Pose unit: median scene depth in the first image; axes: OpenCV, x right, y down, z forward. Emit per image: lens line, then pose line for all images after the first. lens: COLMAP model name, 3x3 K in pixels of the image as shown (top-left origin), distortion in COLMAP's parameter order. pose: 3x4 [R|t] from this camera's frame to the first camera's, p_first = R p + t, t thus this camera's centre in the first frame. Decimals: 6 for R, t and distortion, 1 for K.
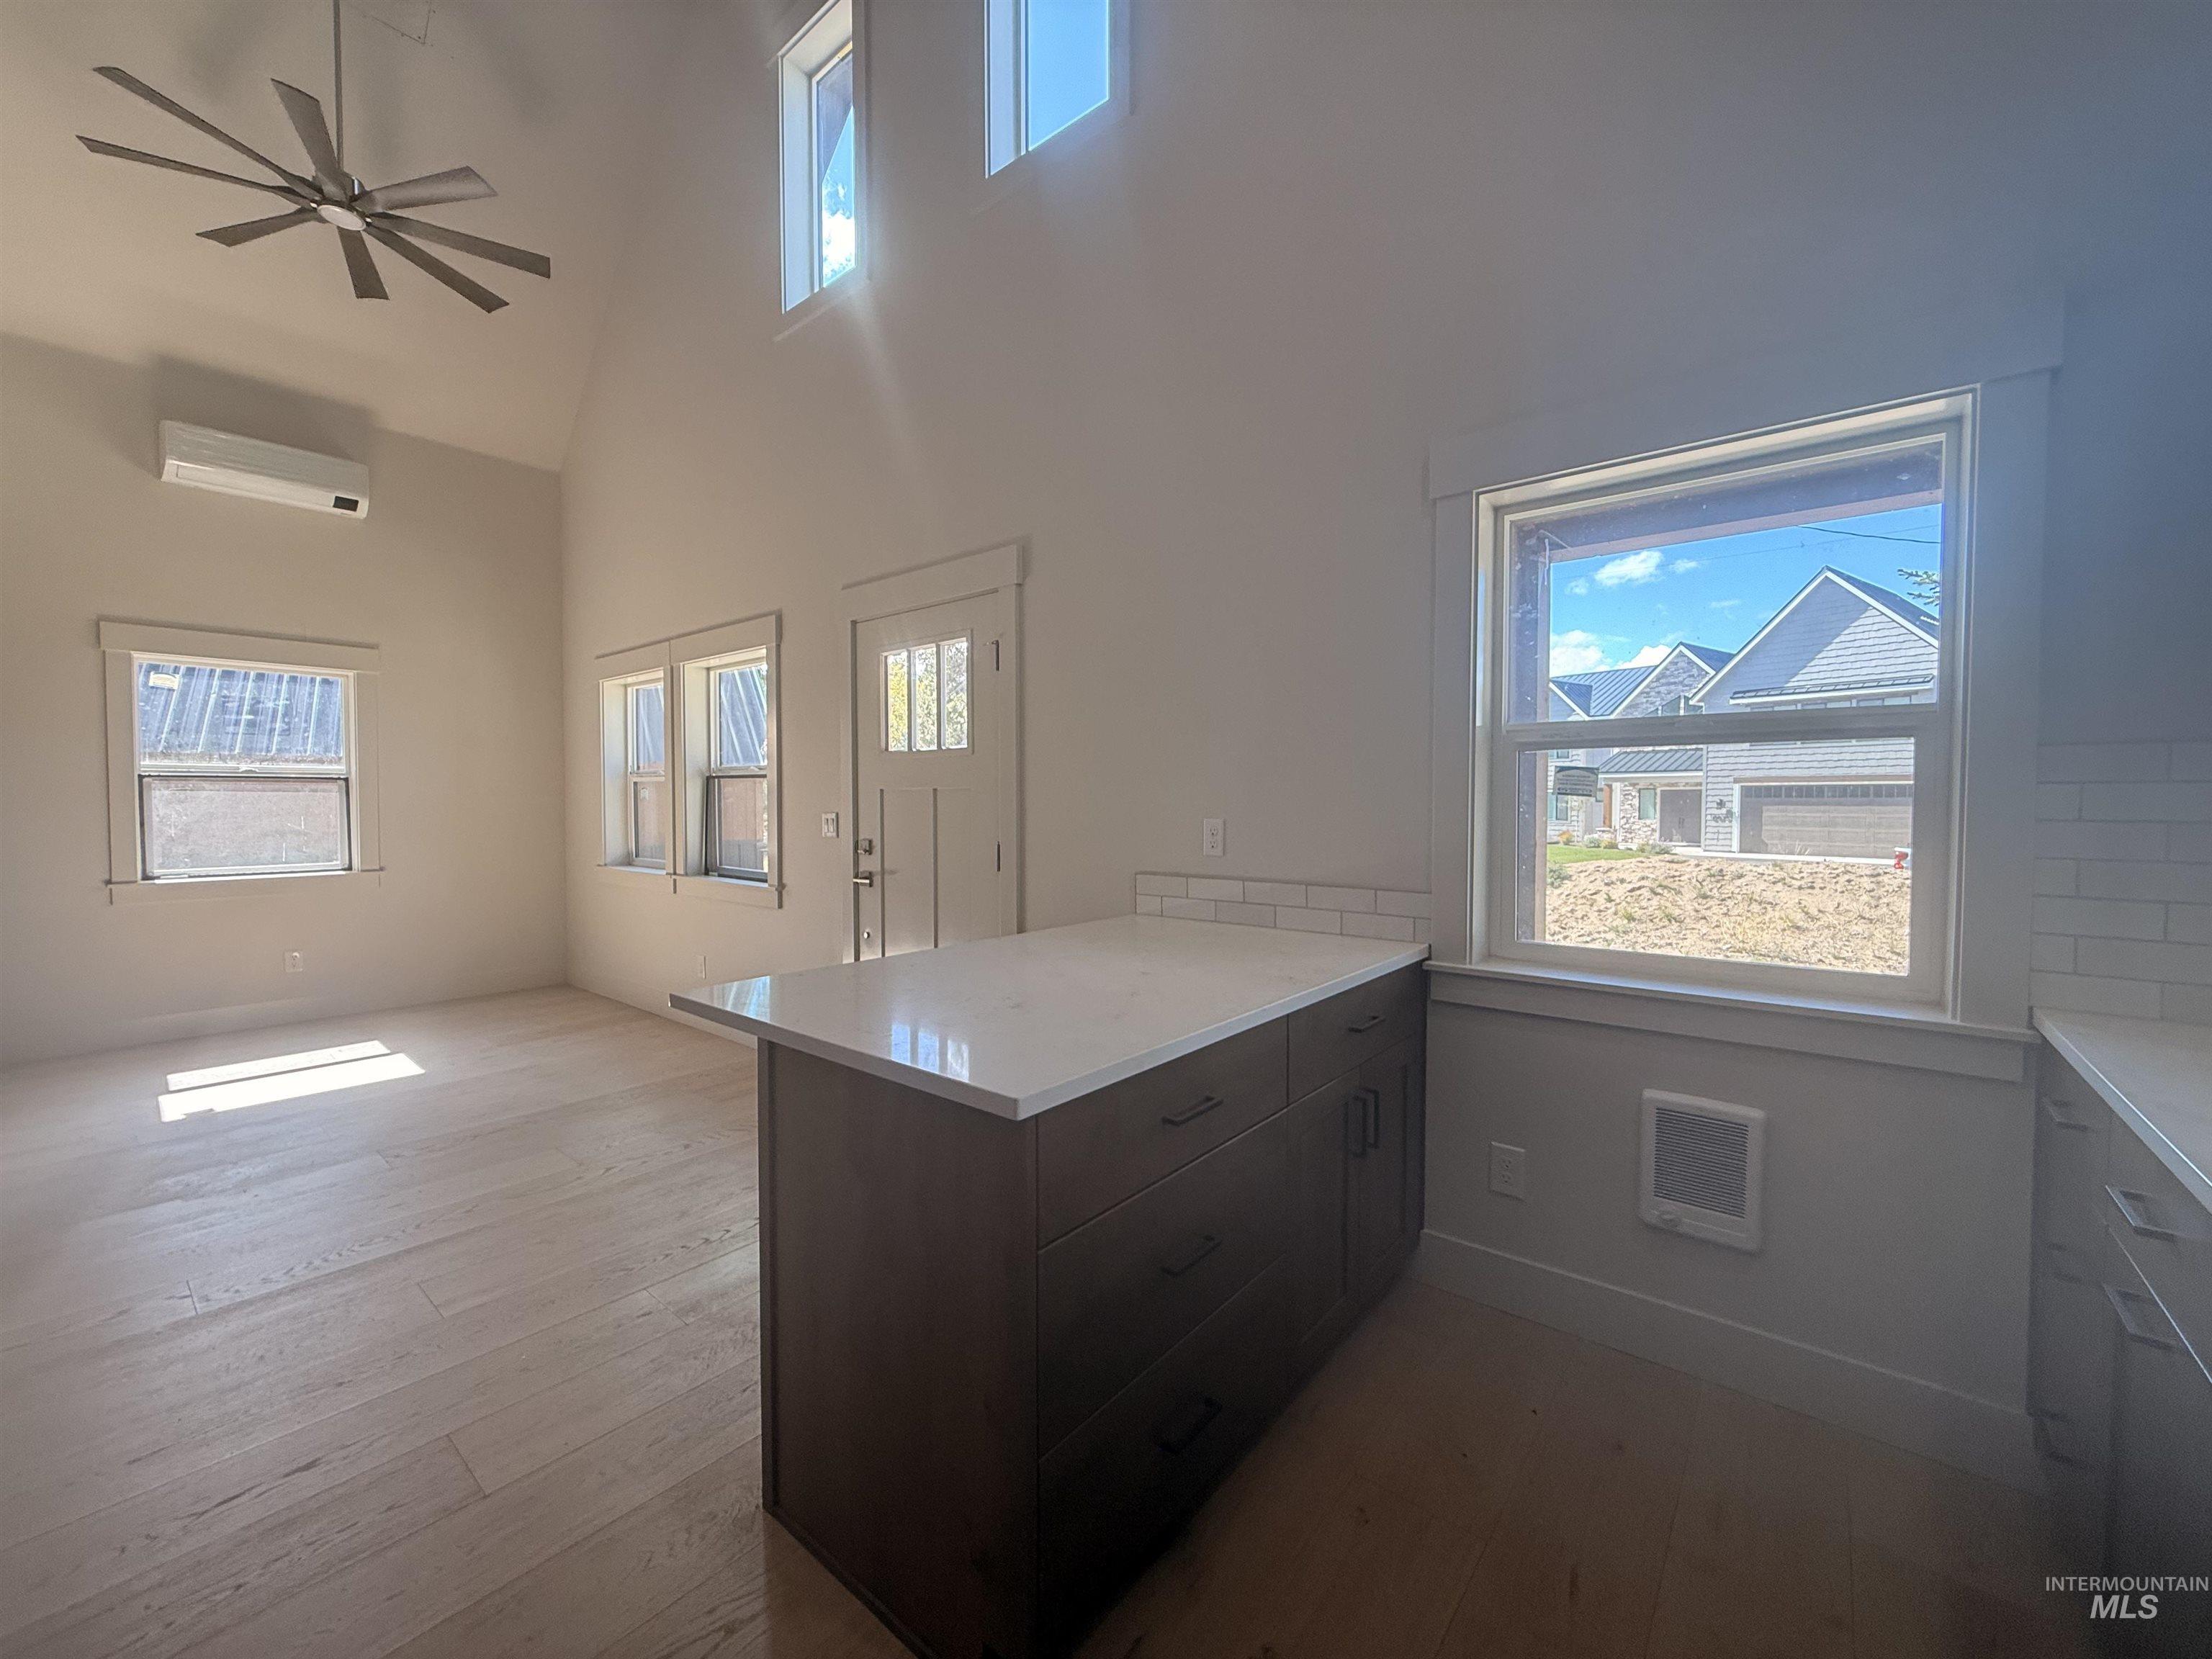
lens RADIAL K [[878.0, 0, 1106.0], [0, 878.0, 829.5], [0, 0, 1]] dist [-0.000277, 0.000151]
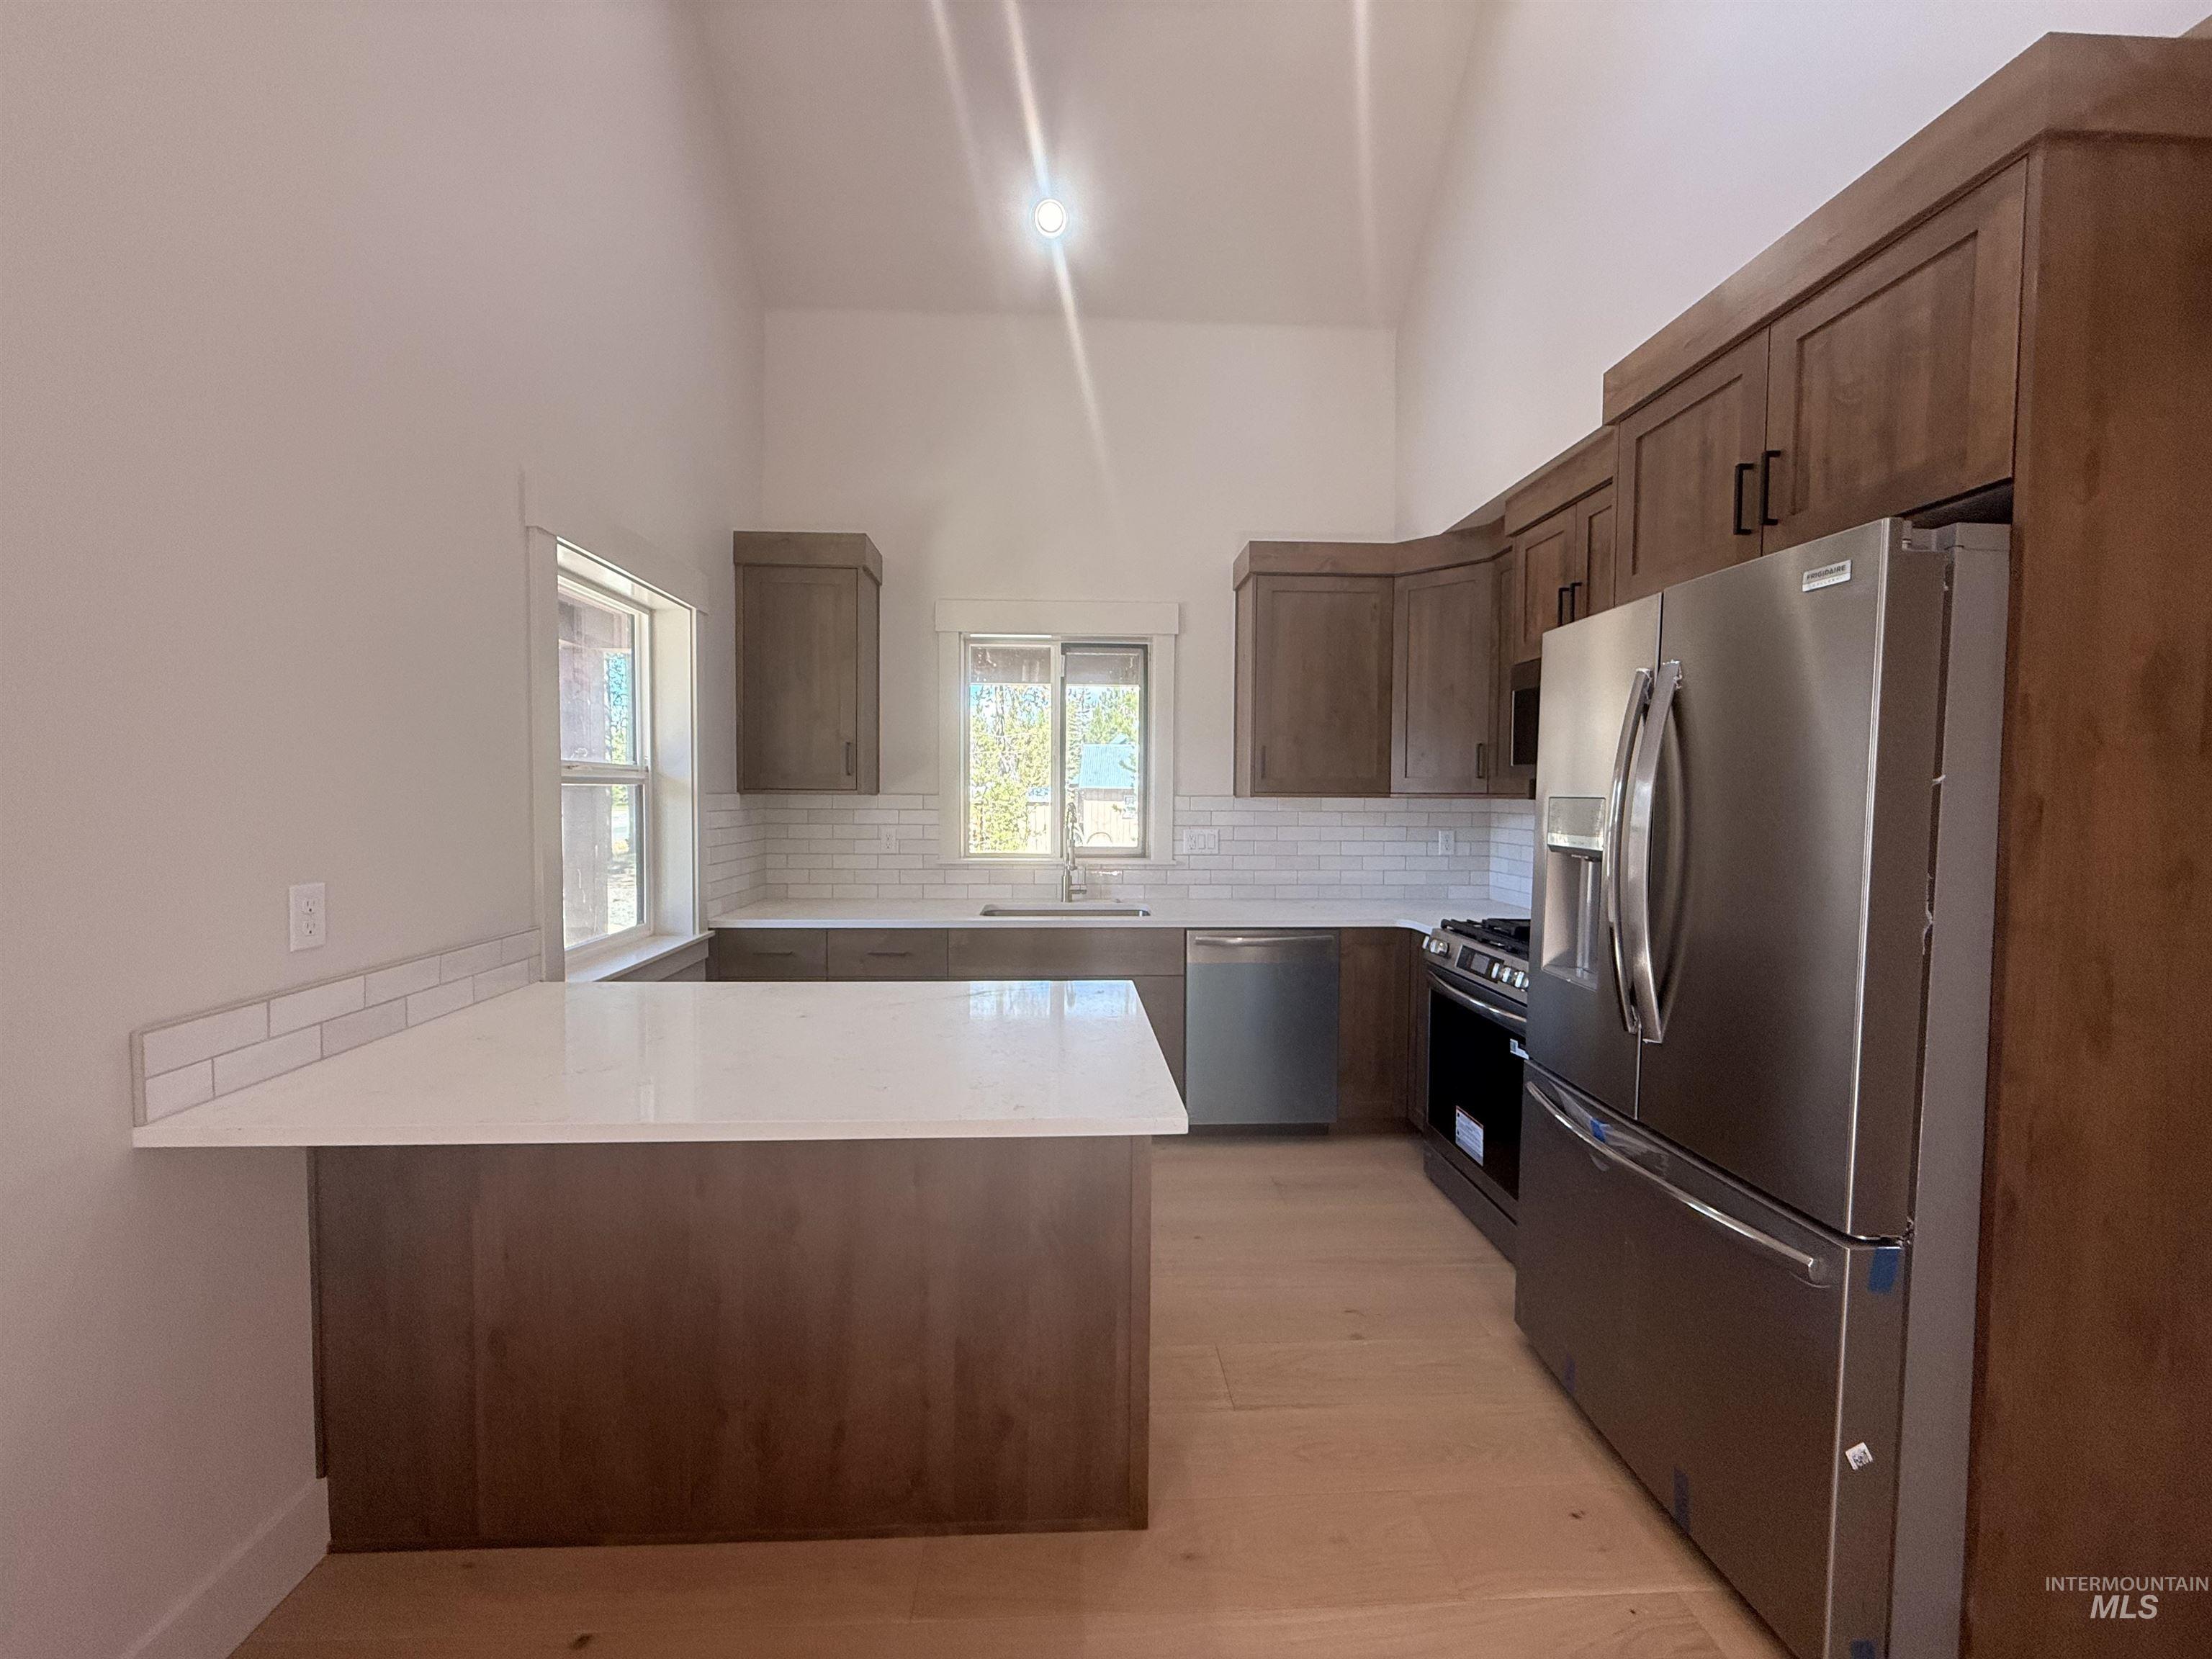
lens RADIAL K [[879.5, 0, 1100.9], [0, 879.5, 826.4], [0, 0, 1]] dist [-0.000933, -0.000359]
pose [[-0.671471, -0.033482, 0.740274, -0.652964], [0.015818, 0.998104, 0.059490, -0.075837], [-0.740862, 0.051655, -0.669668, 1.002772]]
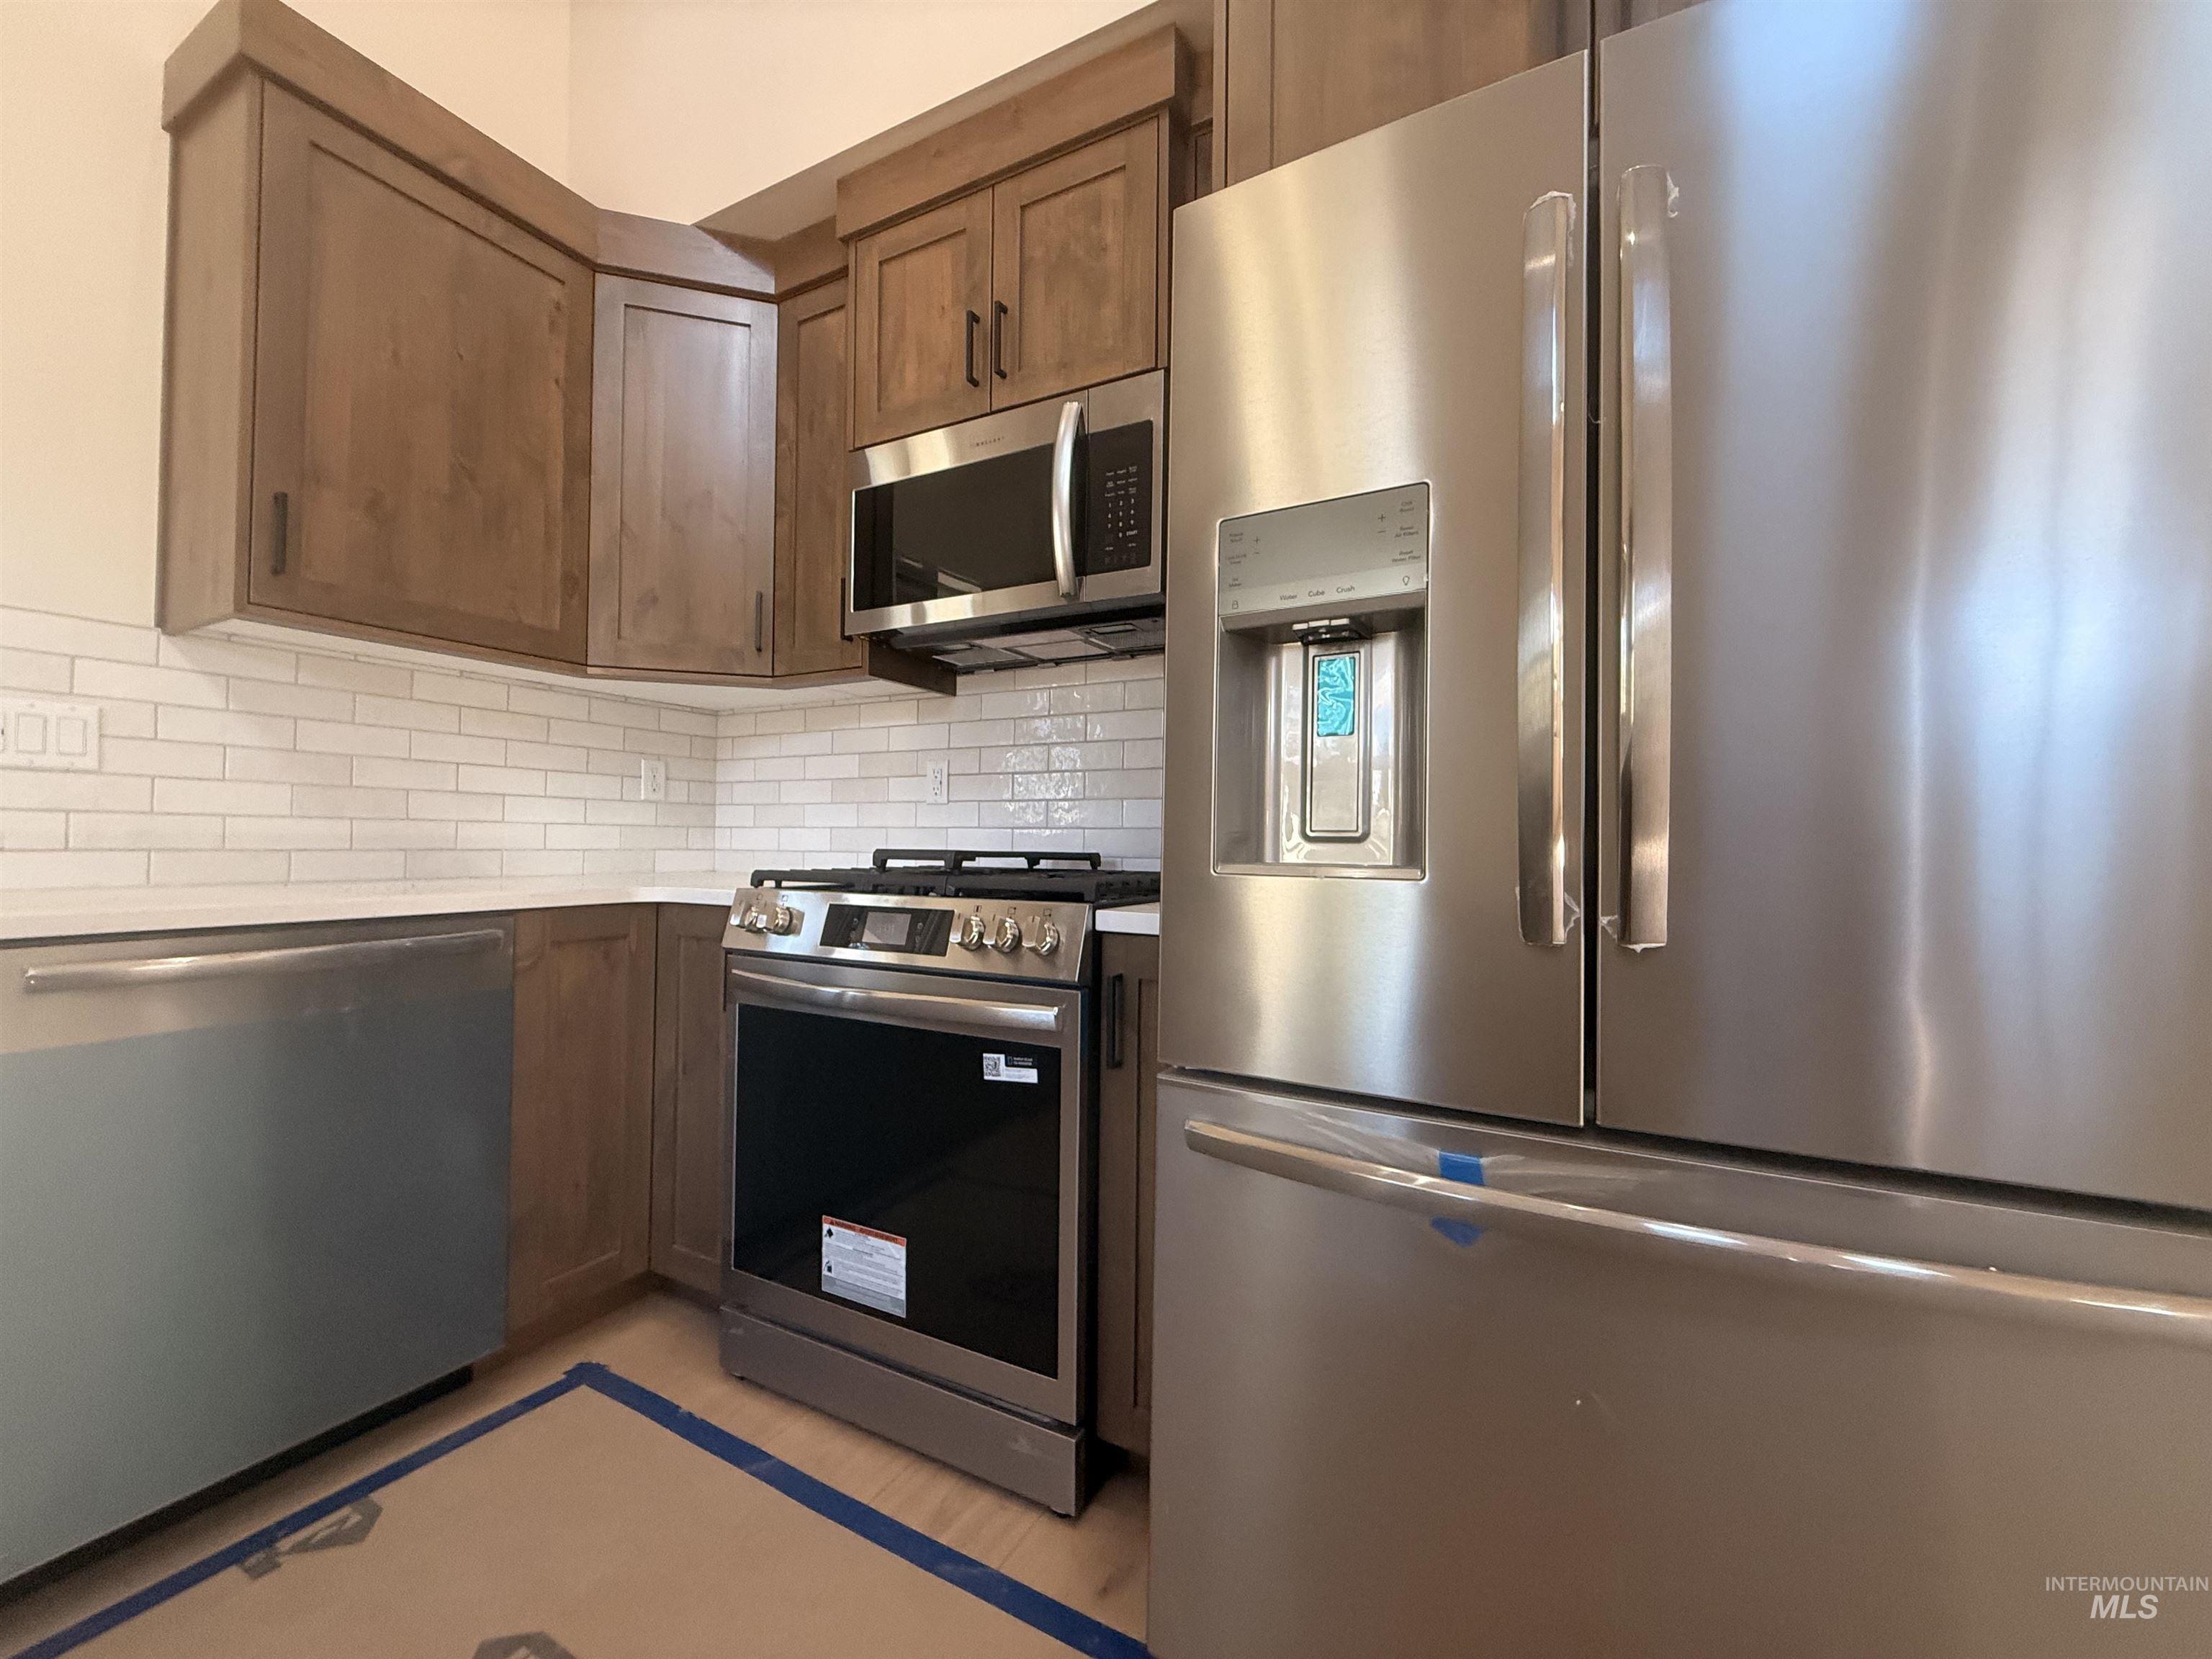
lens RADIAL K [[879.5, 0, 1100.9], [0, 879.5, 826.4], [0, 0, 1]] dist [-0.000933, -0.000359]
pose [[-0.980852, -0.015599, -0.194131, -0.212886], [-0.018146, 0.999771, 0.011347, 0.082417], [0.193910, 0.014652, -0.980910, 0.546283]]
